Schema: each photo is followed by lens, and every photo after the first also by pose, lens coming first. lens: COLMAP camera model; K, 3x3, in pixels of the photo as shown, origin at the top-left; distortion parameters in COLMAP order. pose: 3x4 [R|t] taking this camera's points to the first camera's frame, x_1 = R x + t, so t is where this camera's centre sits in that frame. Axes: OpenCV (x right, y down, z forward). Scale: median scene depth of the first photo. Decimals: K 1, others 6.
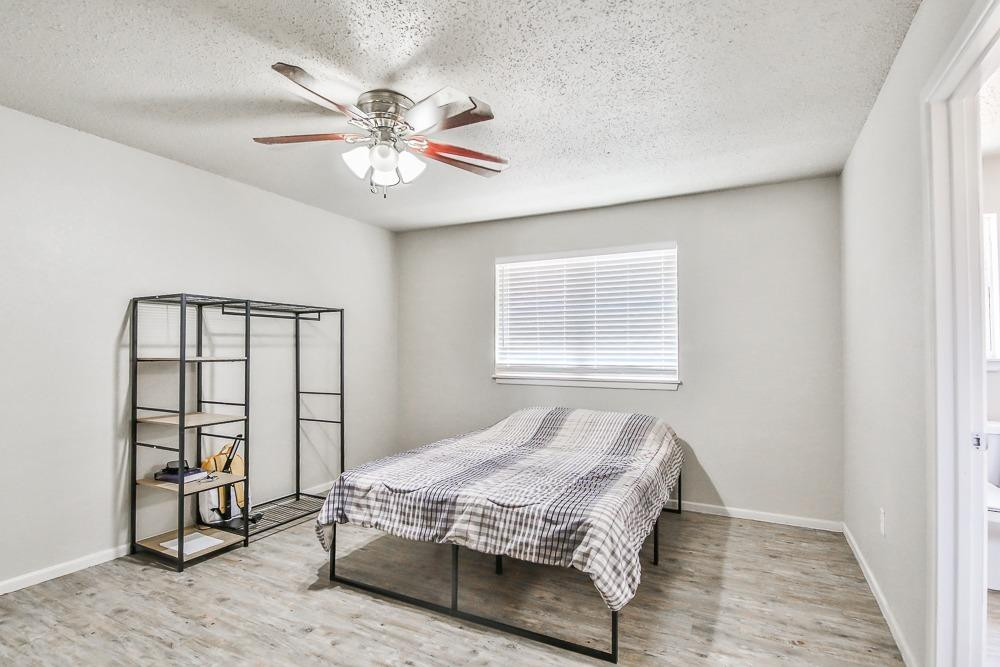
lens RADIAL K [[499.9, 0, 503.9], [0, 499.9, 344.2], [0, 0, 1]] dist [0.000838, 0.000137]
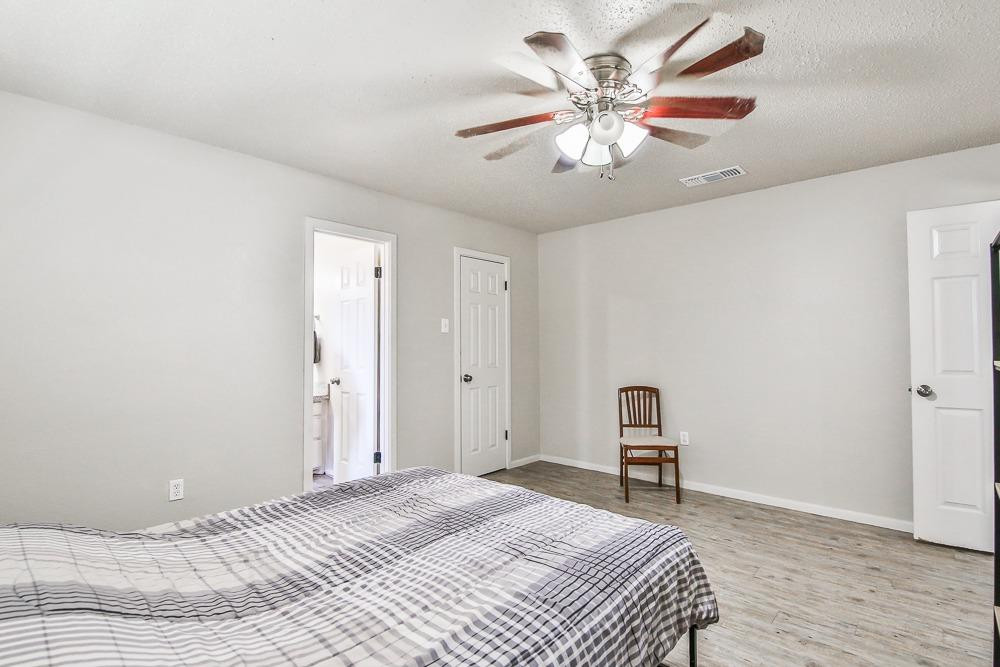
lens RADIAL K [[473.2, 0, 497.5], [0, 473.2, 334.8], [0, 0, 1]] dist [0.002521, -0.013854]
pose [[-0.963797, 0.008003, 0.266518, -0.181341], [-0.001235, 0.999405, -0.034477, 0.013476], [-0.266636, -0.033558, -0.963213, 1.189852]]
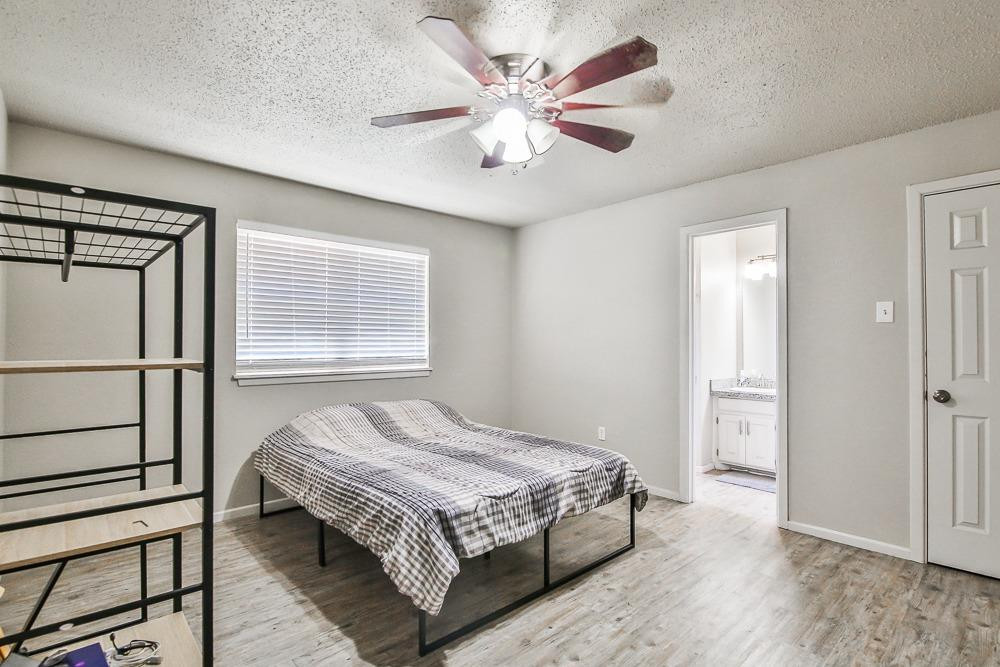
lens RADIAL K [[481.9, 0, 506.2], [0, 481.9, 338.0], [0, 0, 1]] dist [-0.000408, -0.009333]
pose [[0.343343, 0.008364, 0.939173, -0.676180], [-0.012204, 0.999916, -0.004443, 0.004977], [-0.939131, -0.009936, 0.343416, 0.452658]]
